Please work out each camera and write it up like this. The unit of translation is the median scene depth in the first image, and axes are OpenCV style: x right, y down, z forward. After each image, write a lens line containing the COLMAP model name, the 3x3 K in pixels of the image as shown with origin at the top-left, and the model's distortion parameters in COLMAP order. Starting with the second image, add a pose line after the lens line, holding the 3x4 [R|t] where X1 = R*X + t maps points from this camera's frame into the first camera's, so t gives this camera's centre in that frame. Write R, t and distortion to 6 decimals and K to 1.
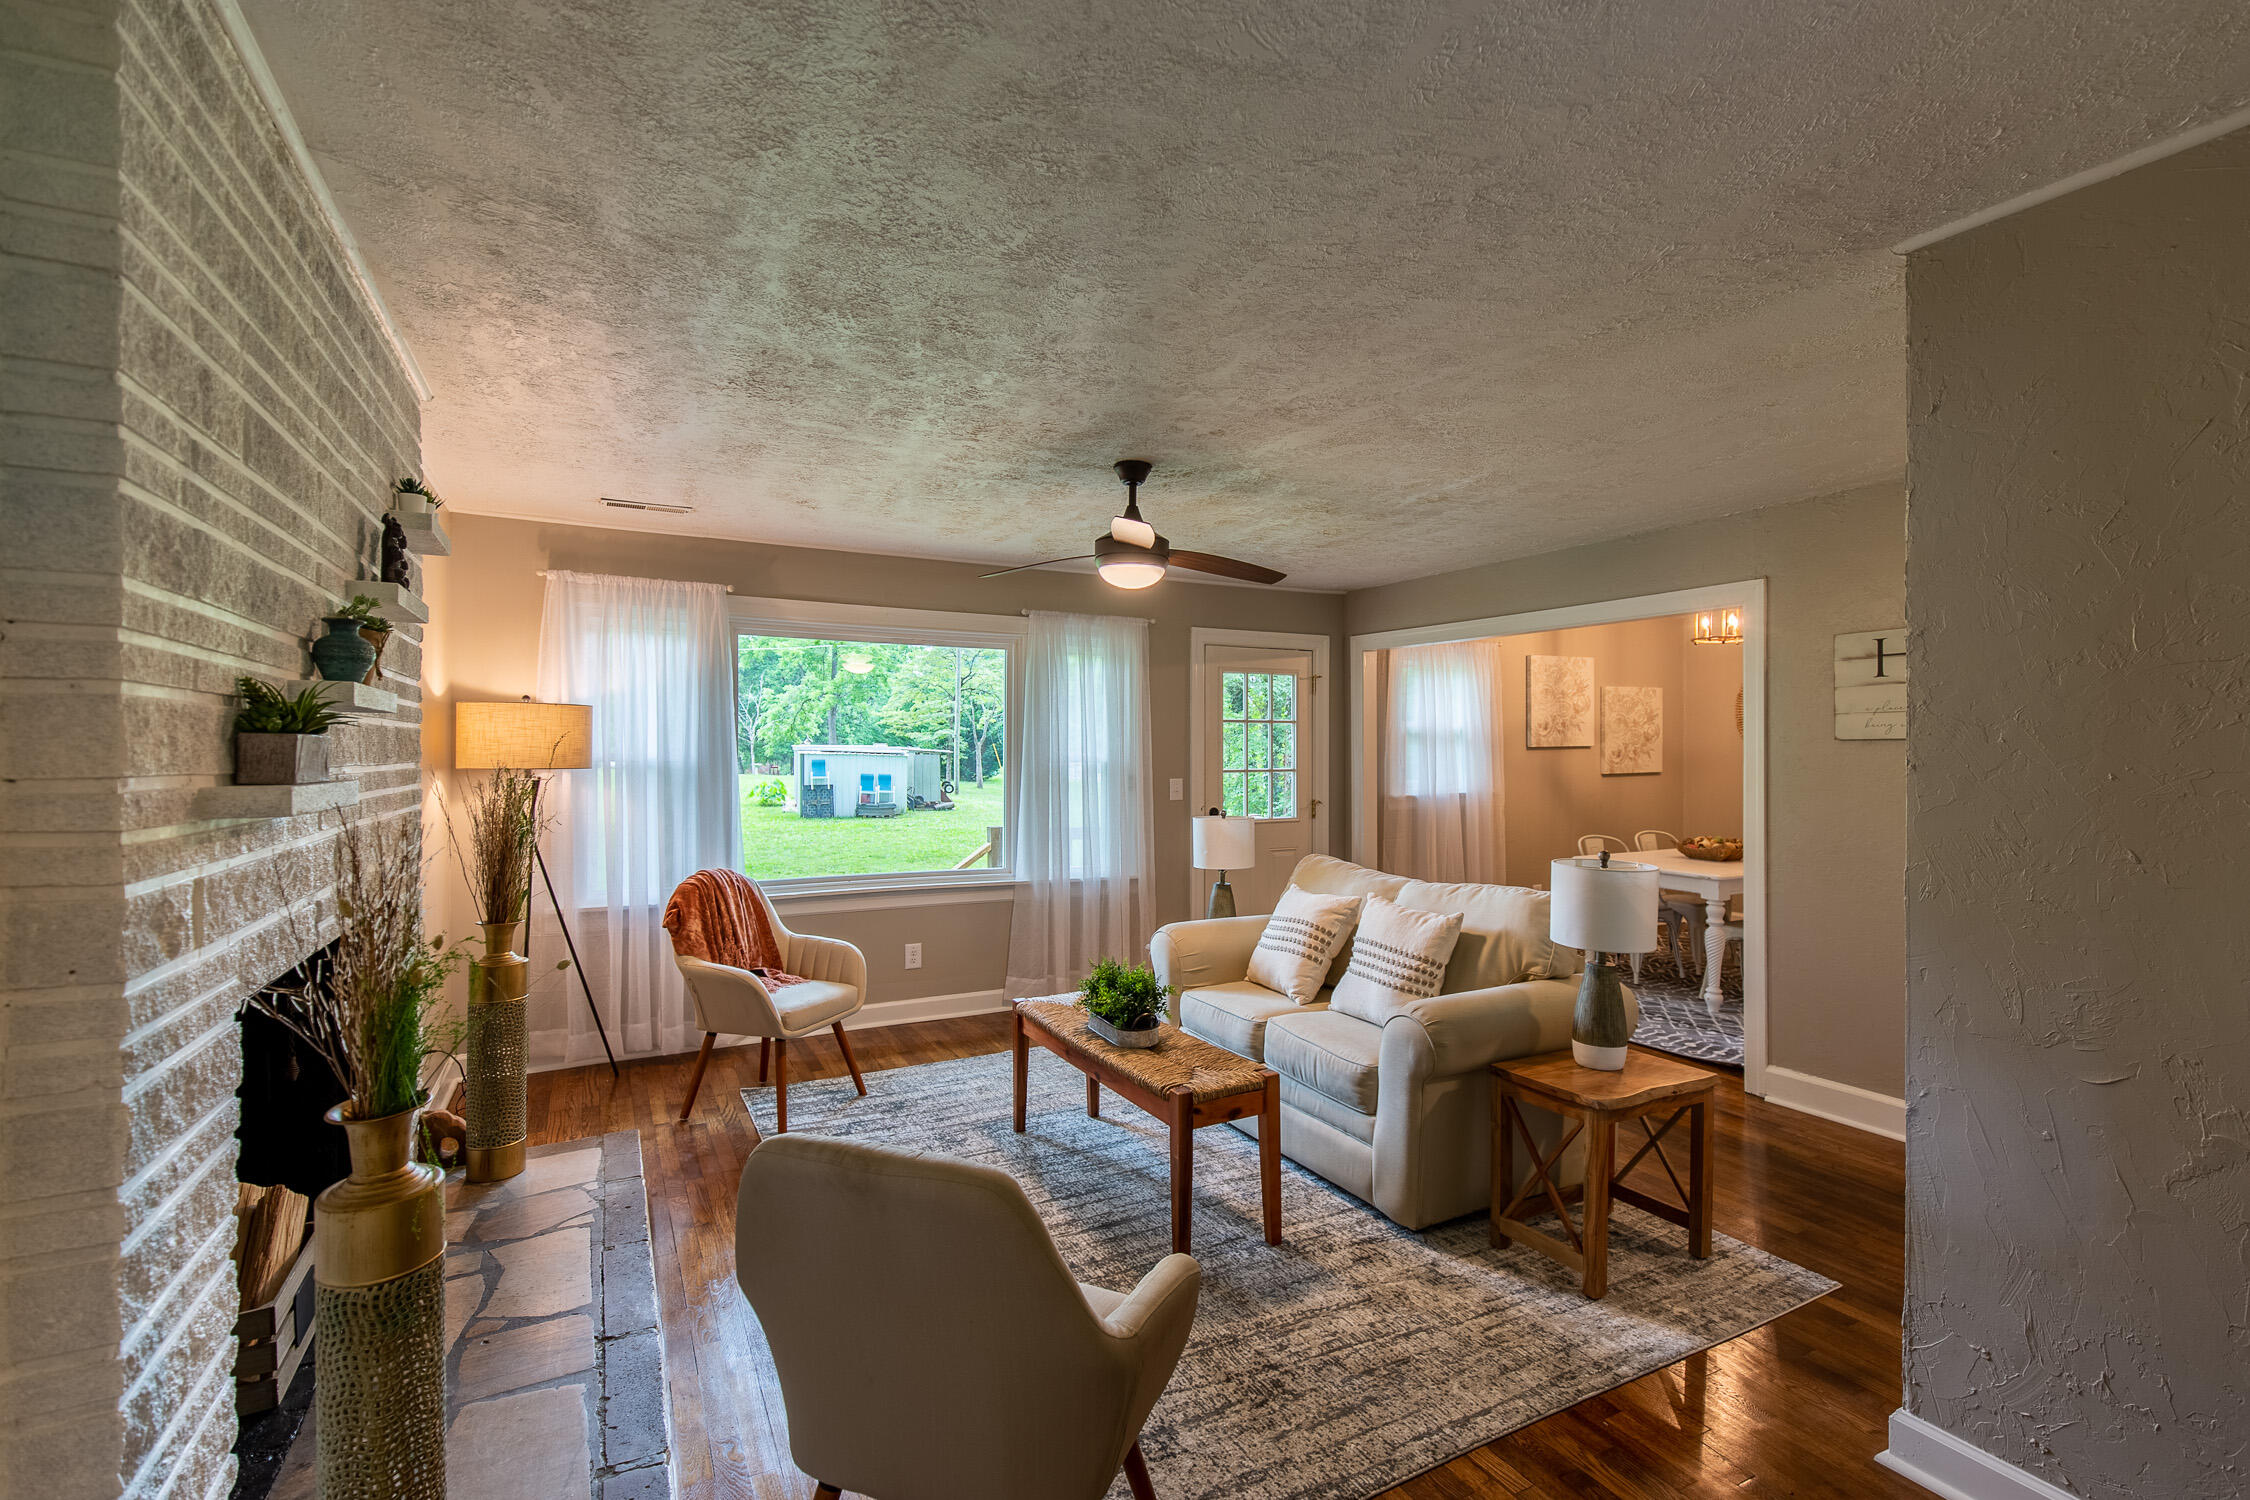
lens RADIAL K [[1018.2, 0, 1127.3], [0, 1018.2, 748.6], [0, 0, 1]] dist [0.009420, -0.002123]
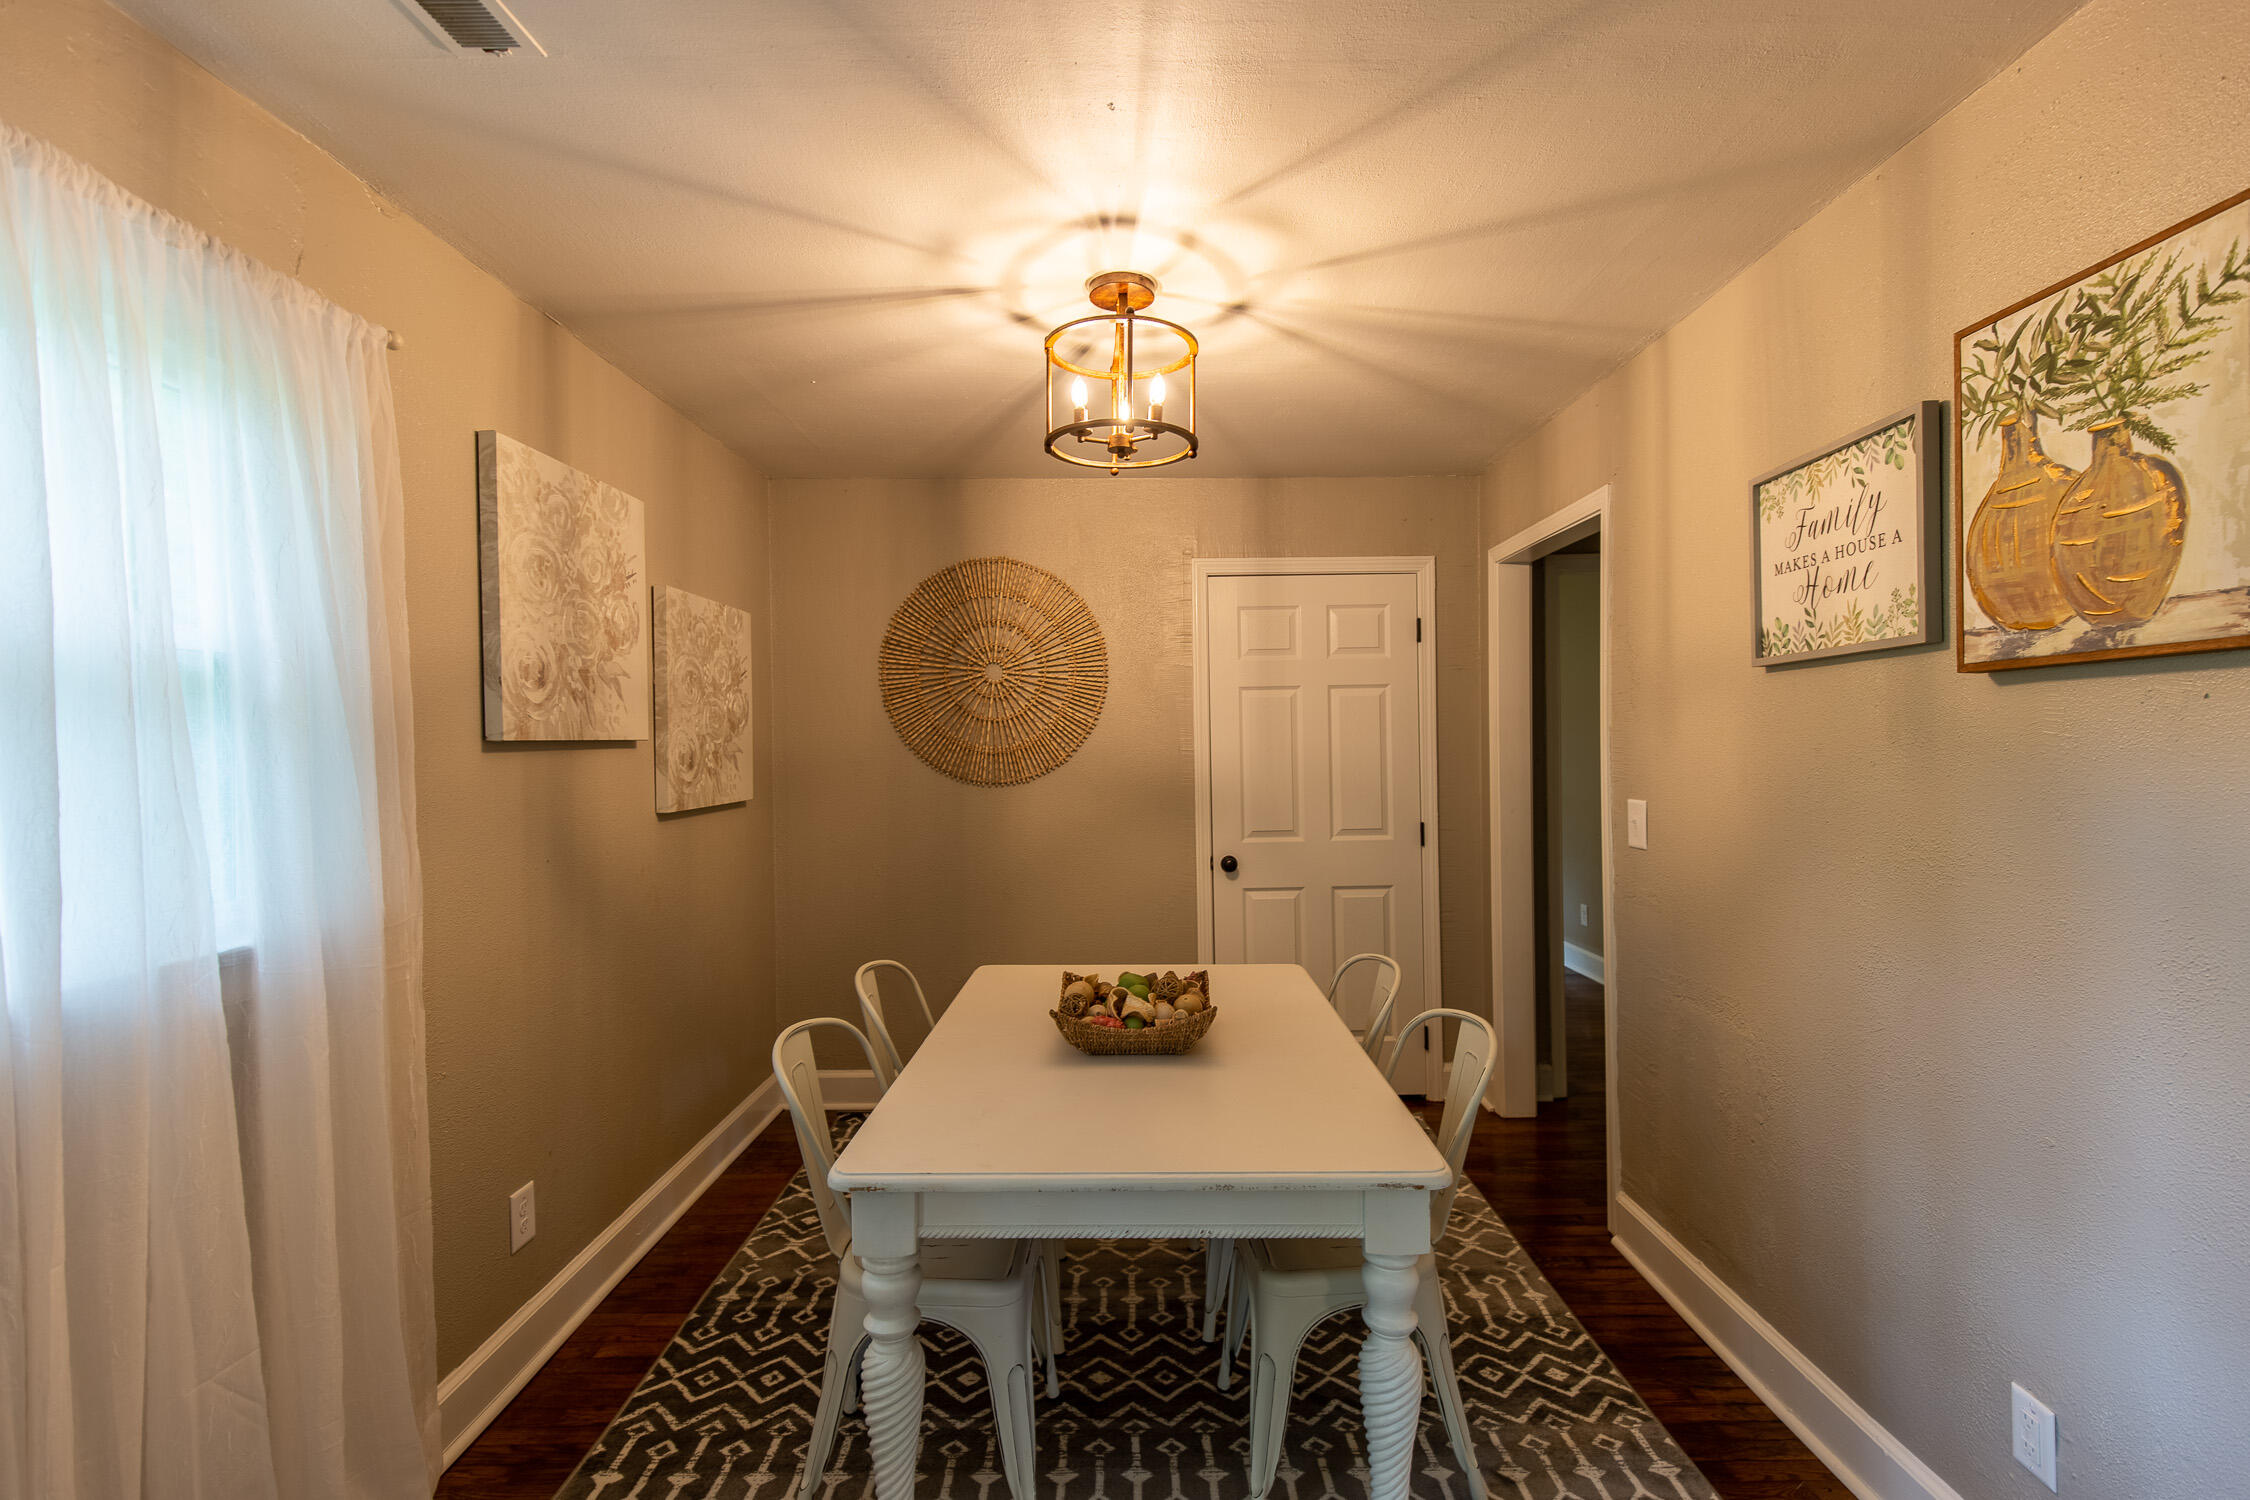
lens RADIAL K [[1018.2, 0, 1125.3], [0, 1018.2, 750.5], [0, 0, 1]] dist [0.009420, -0.002123]
pose [[0.452410, -0.005917, 0.891791, 0.208963], [0.017807, 0.999839, -0.002400, 0.005404], [-0.891632, 0.016966, 0.452442, 0.691610]]
